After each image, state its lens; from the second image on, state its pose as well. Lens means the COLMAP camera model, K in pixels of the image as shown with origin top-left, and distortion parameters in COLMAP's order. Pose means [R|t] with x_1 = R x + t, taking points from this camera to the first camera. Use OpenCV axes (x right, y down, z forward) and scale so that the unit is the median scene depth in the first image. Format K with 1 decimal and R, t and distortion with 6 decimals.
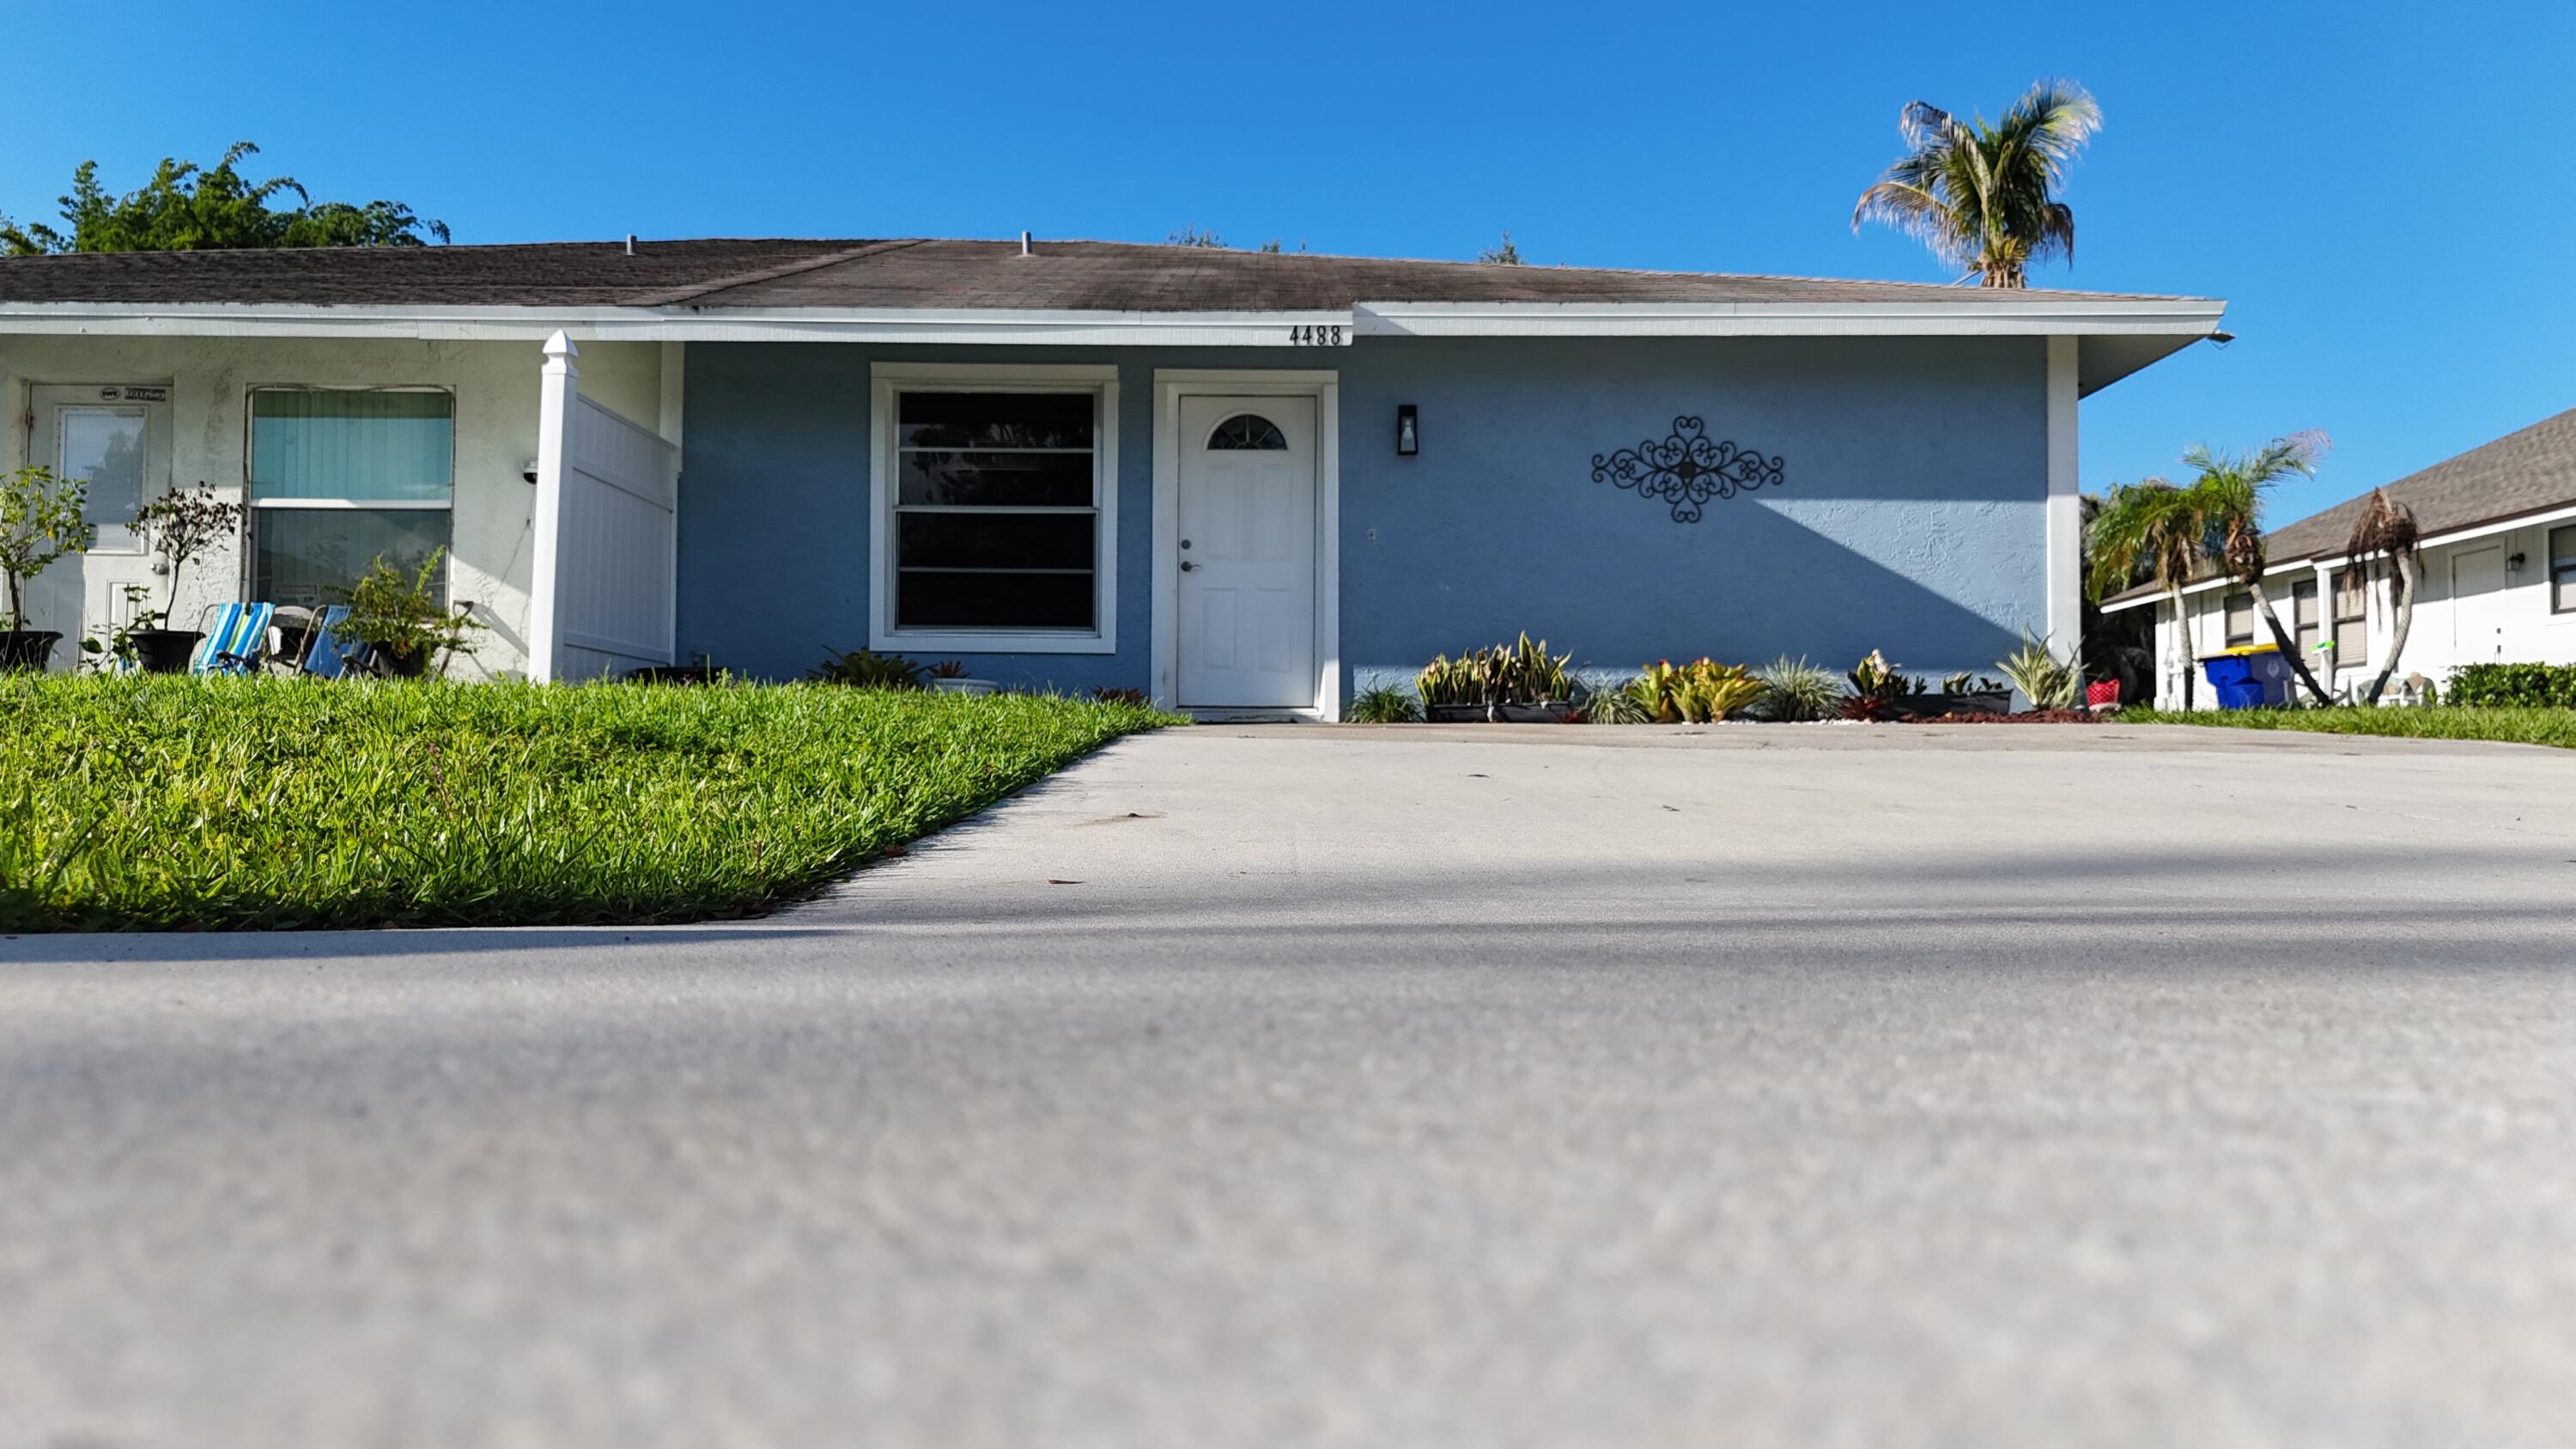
lens RADIAL K [[1926.5, 0, 1288.0], [0, 1926.5, 724.5], [0, 0, 1]] dist [0.080093, -0.094664]
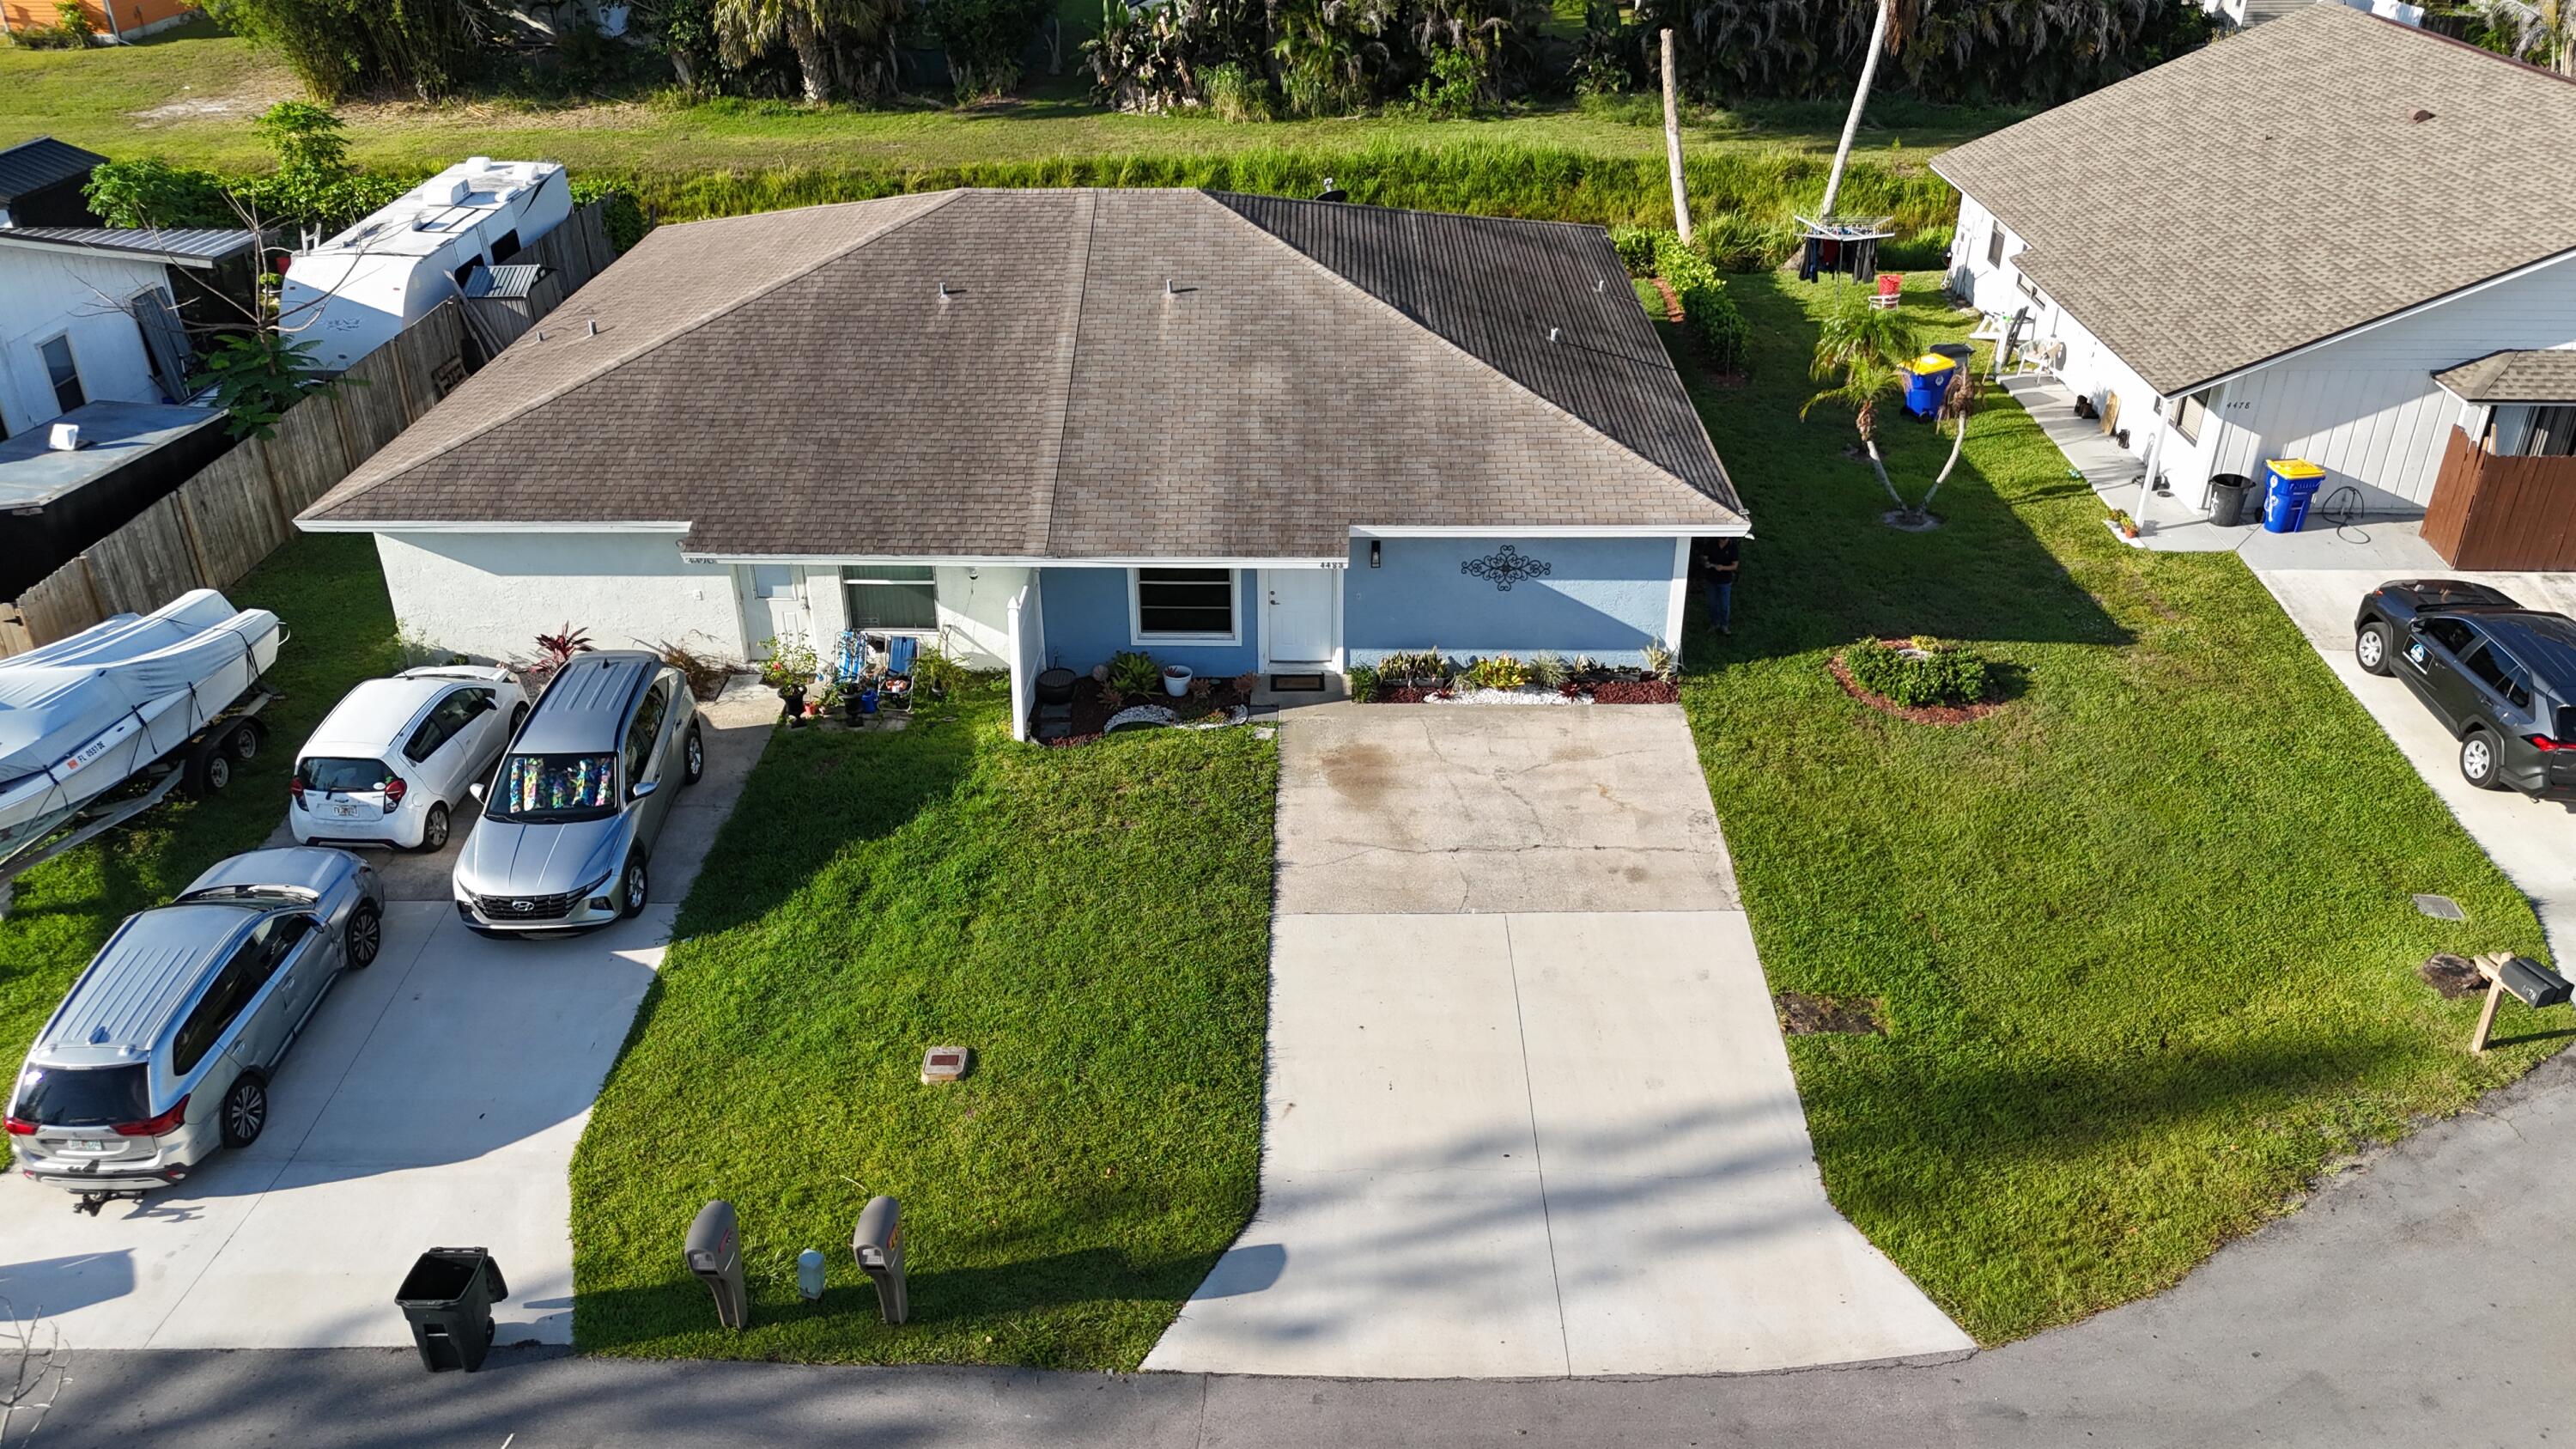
lens RADIAL K [[1926.5, 0, 1288.0], [0, 1926.5, 724.5], [0, 0, 1]] dist [0.080093, -0.094664]
pose [[0.999695, -0.003735, -0.024426, 0.016297], [0.015622, 0.861426, 0.507643, -1.073362], [0.019145, -0.507870, 0.861221, -0.937254]]
